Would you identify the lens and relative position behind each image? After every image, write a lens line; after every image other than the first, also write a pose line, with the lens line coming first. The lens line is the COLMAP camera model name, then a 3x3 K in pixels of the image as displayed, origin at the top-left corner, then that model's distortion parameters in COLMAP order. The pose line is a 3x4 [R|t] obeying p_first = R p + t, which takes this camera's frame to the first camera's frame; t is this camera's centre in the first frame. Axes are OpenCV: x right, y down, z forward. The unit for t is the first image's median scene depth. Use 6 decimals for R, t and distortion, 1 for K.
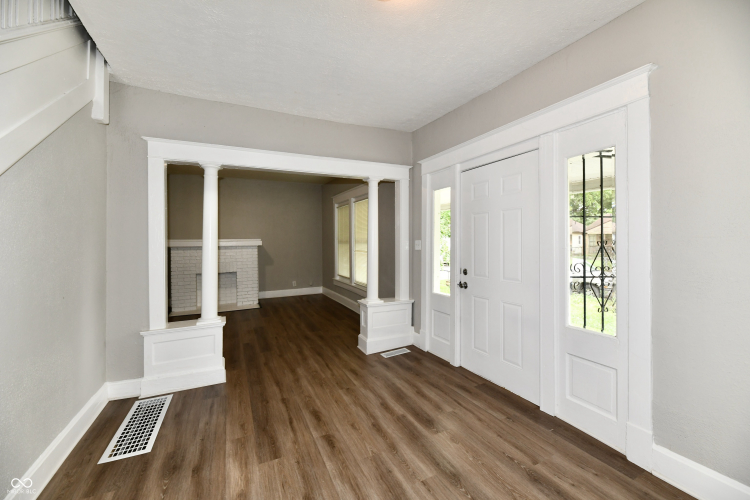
lens RADIAL K [[306.7, 0, 380.3], [0, 306.7, 237.8], [0, 0, 1]] dist [-0.000923, -0.003067]
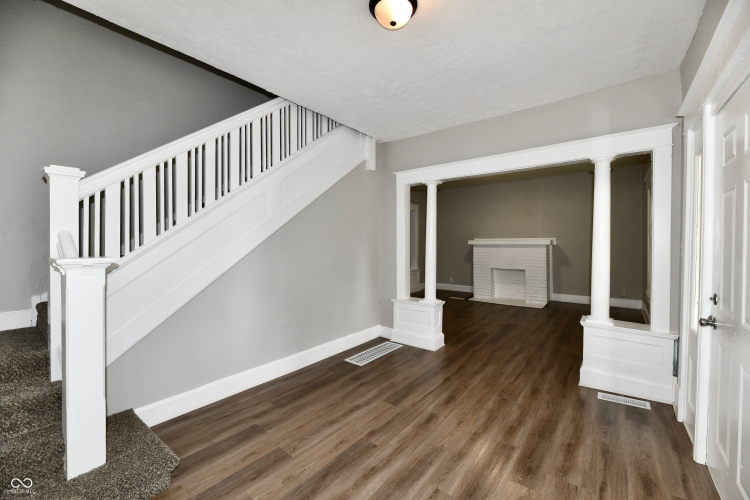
lens RADIAL K [[306.7, 0, 380.3], [0, 306.7, 240.9], [0, 0, 1]] dist [-0.000923, -0.003067]
pose [[0.438955, 0.007038, -0.898481, 0.564626], [0.009234, 0.999881, 0.012344, -0.007662], [0.898461, -0.013715, 0.438838, 0.252226]]
